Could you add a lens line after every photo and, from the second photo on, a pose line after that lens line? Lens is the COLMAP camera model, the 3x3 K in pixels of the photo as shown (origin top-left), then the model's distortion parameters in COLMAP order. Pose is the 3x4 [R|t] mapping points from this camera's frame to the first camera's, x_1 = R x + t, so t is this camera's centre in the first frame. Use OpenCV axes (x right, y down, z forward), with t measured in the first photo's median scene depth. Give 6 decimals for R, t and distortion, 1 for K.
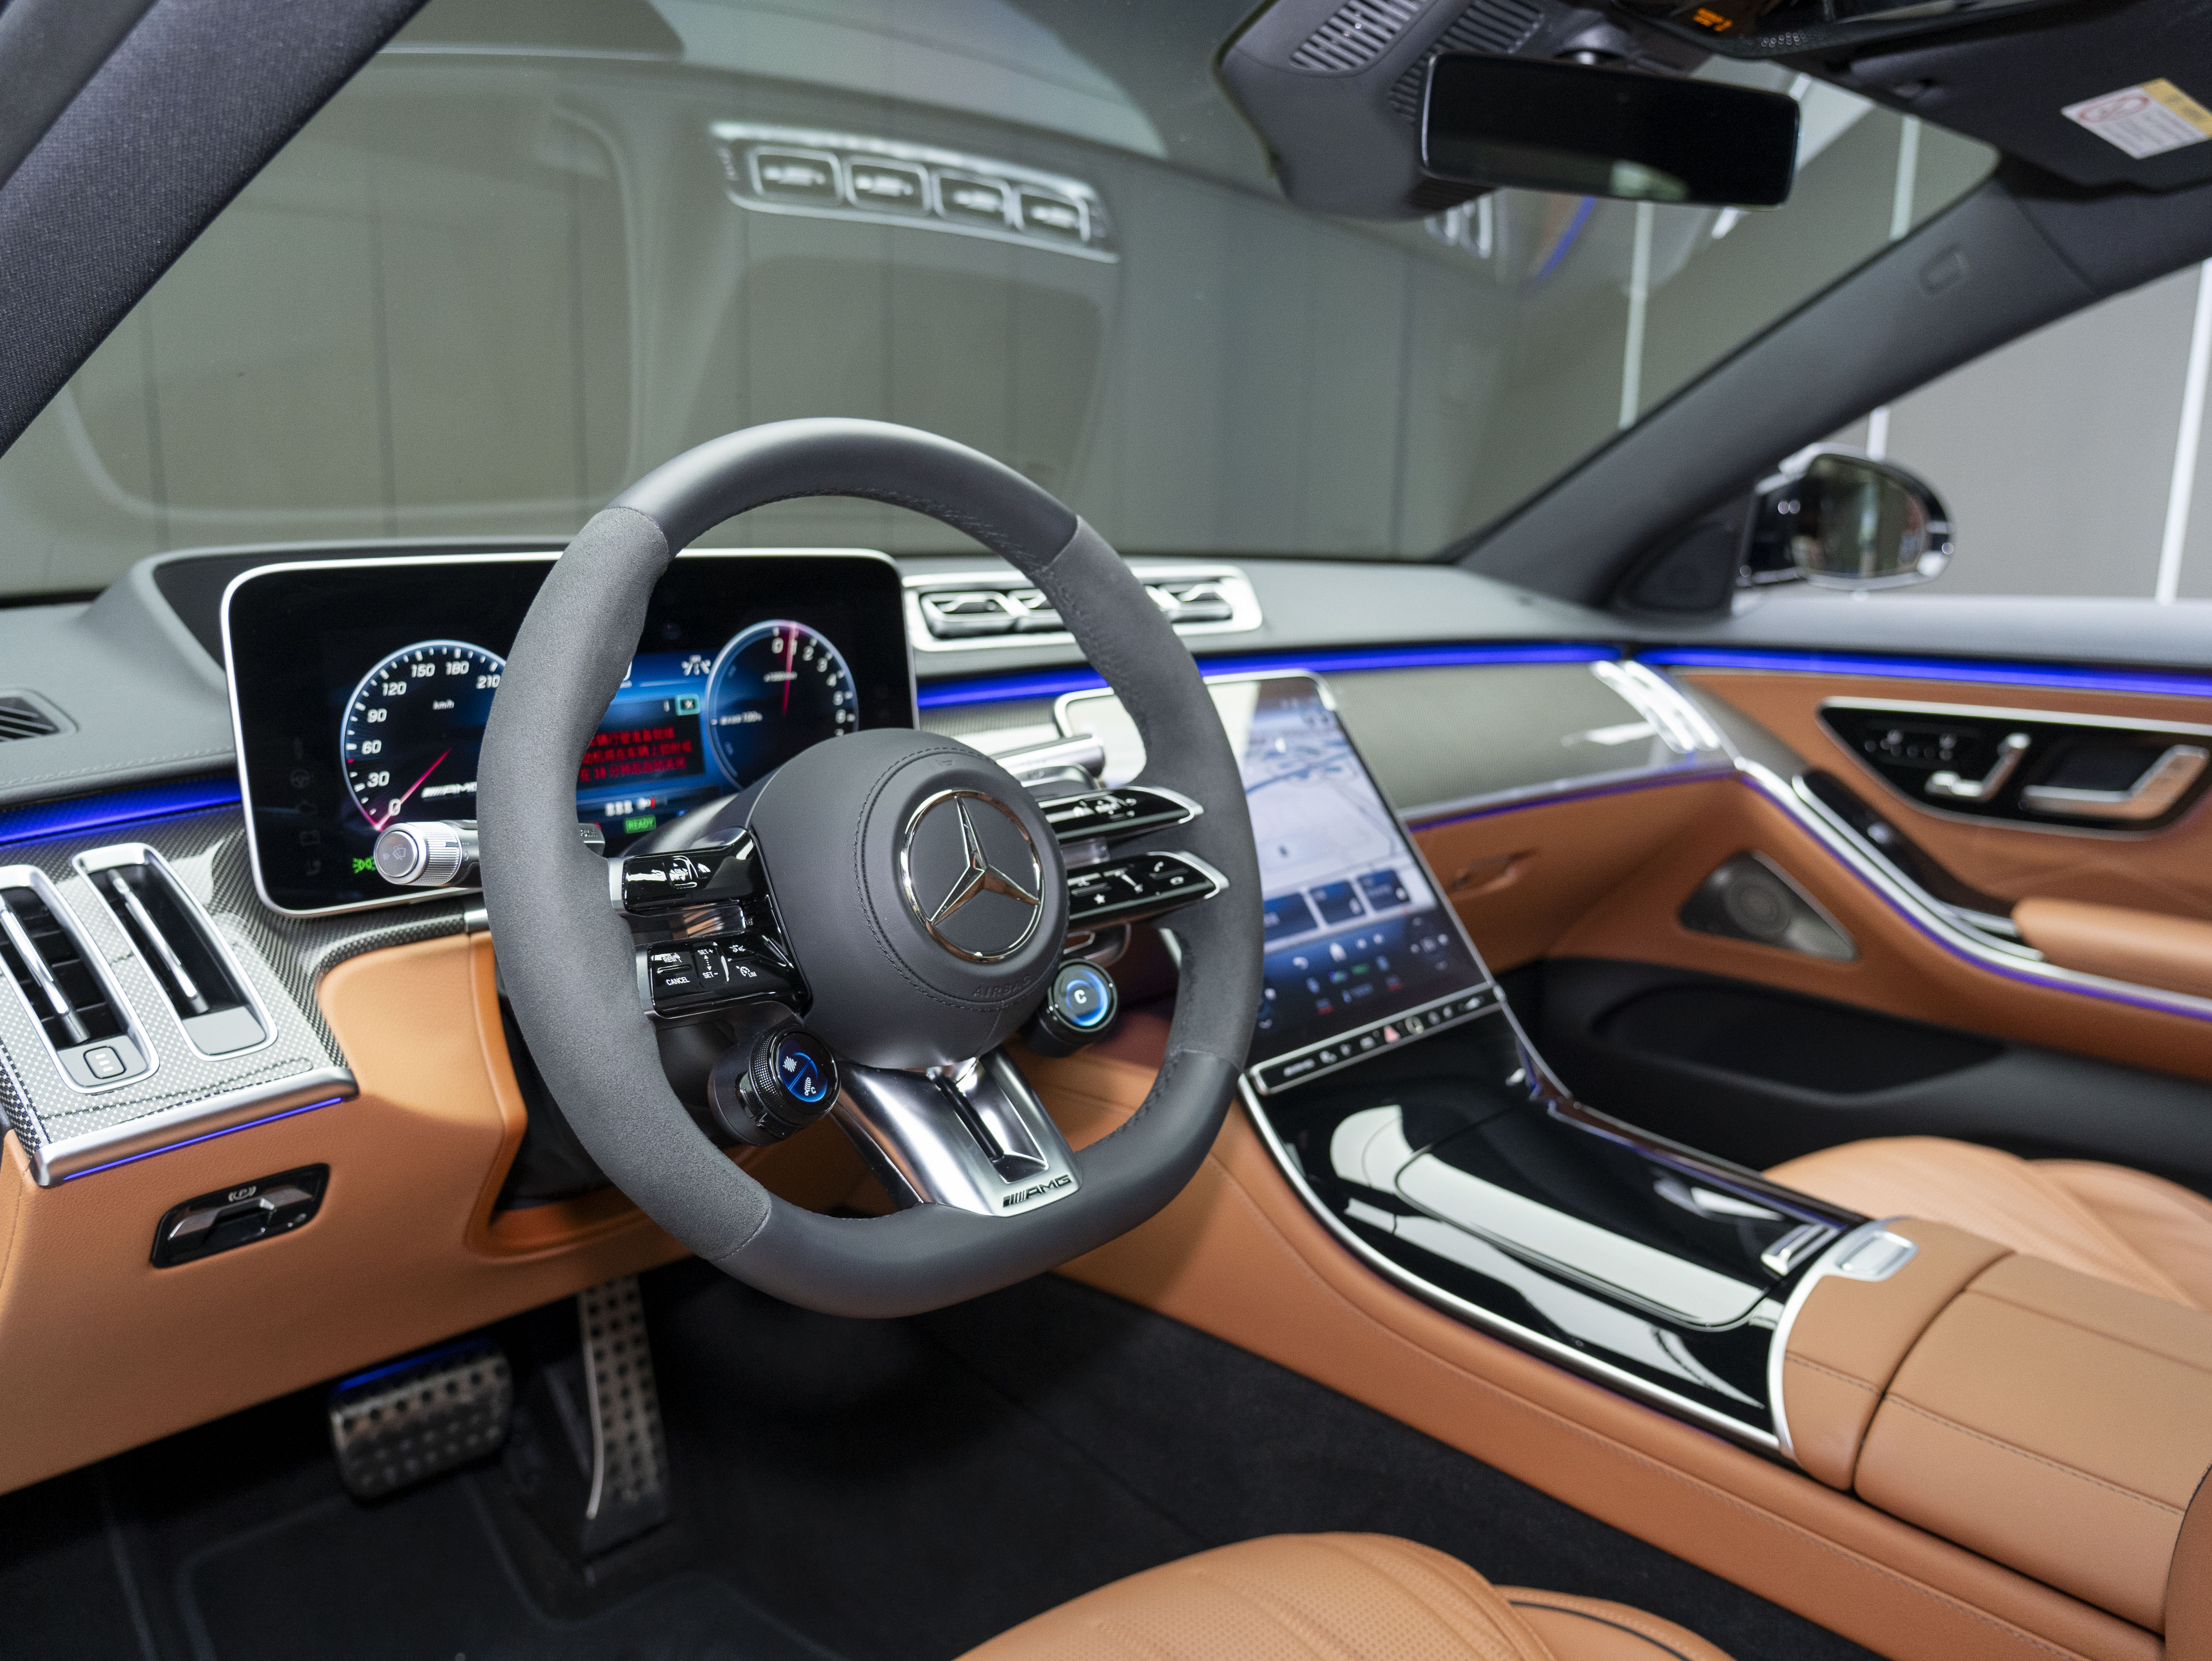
lens RADIAL K [[1705.4, 0, 1095.4], [0, 1705.4, 849.5], [0, 0, 1]] dist [-0.026262, 0.012983]
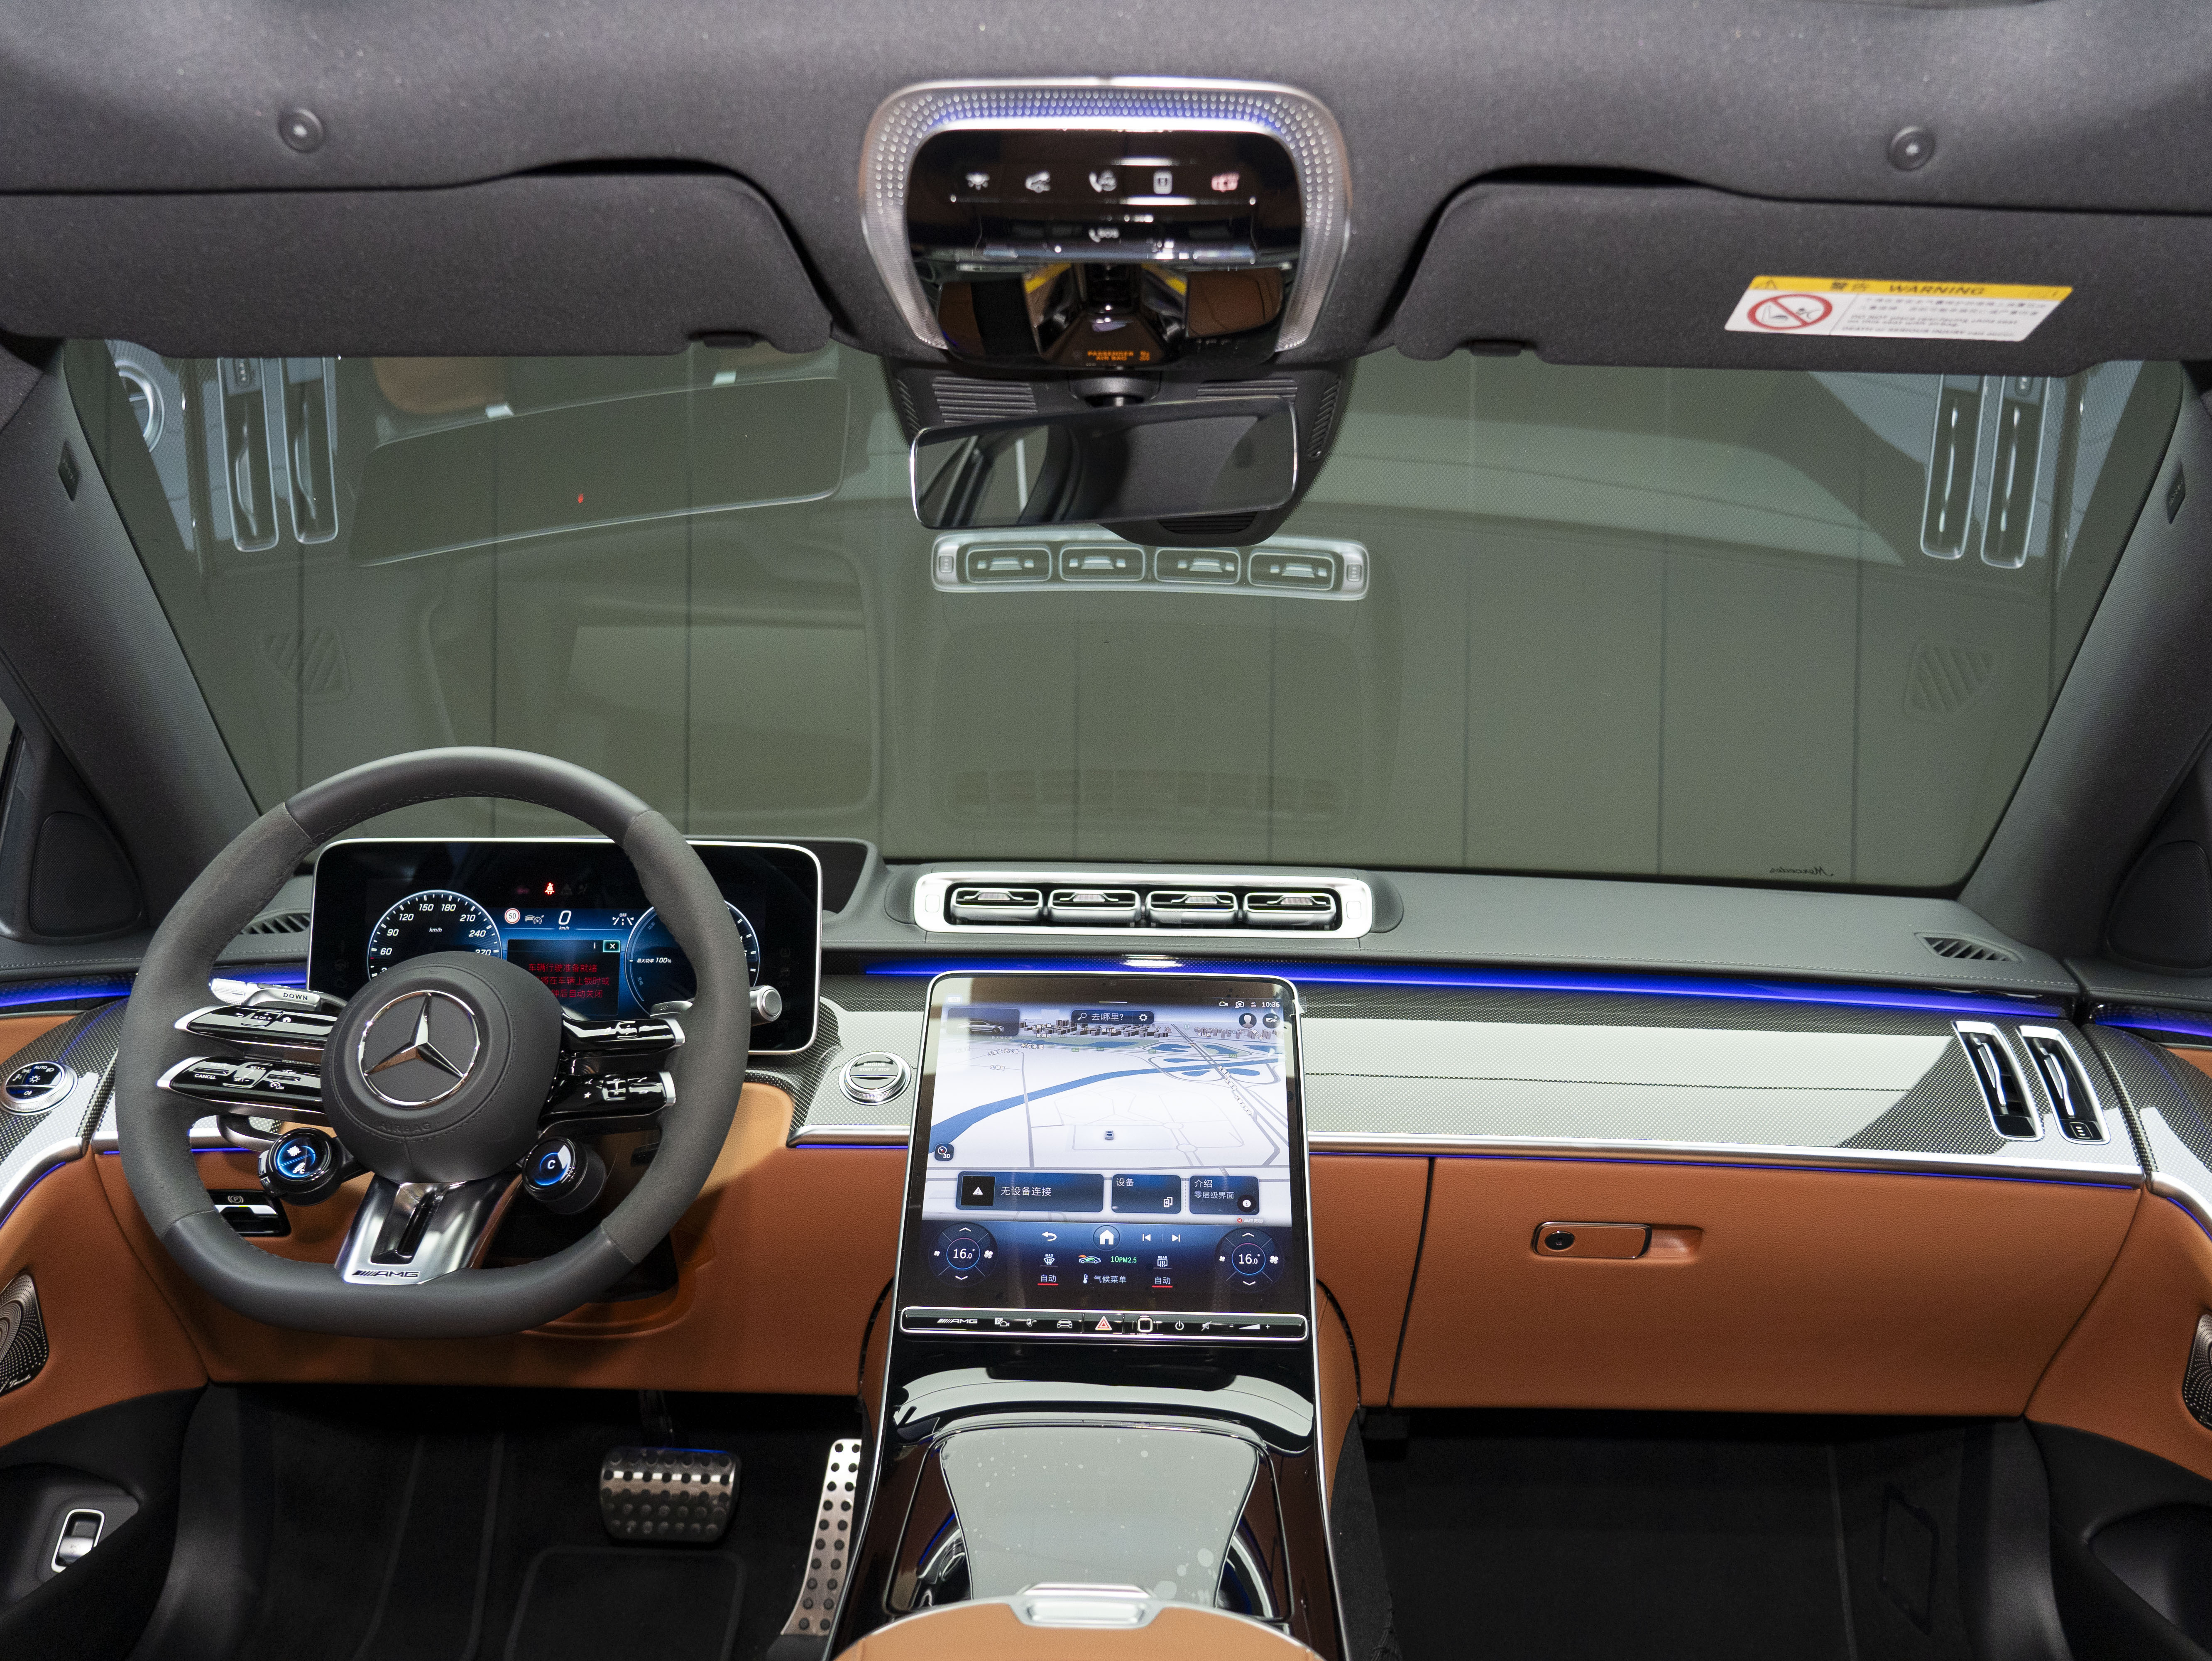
lens RADIAL K [[1681.6, 0, 1118.1], [0, 1681.6, 837.2], [0, 0, 1]] dist [0.003257, 0.012974]
pose [[0.690043, 0.007894, -0.723725, 1.040213], [-0.153563, 0.978771, -0.135740, -0.046997], [0.707290, 0.204804, 0.676607, 0.318742]]
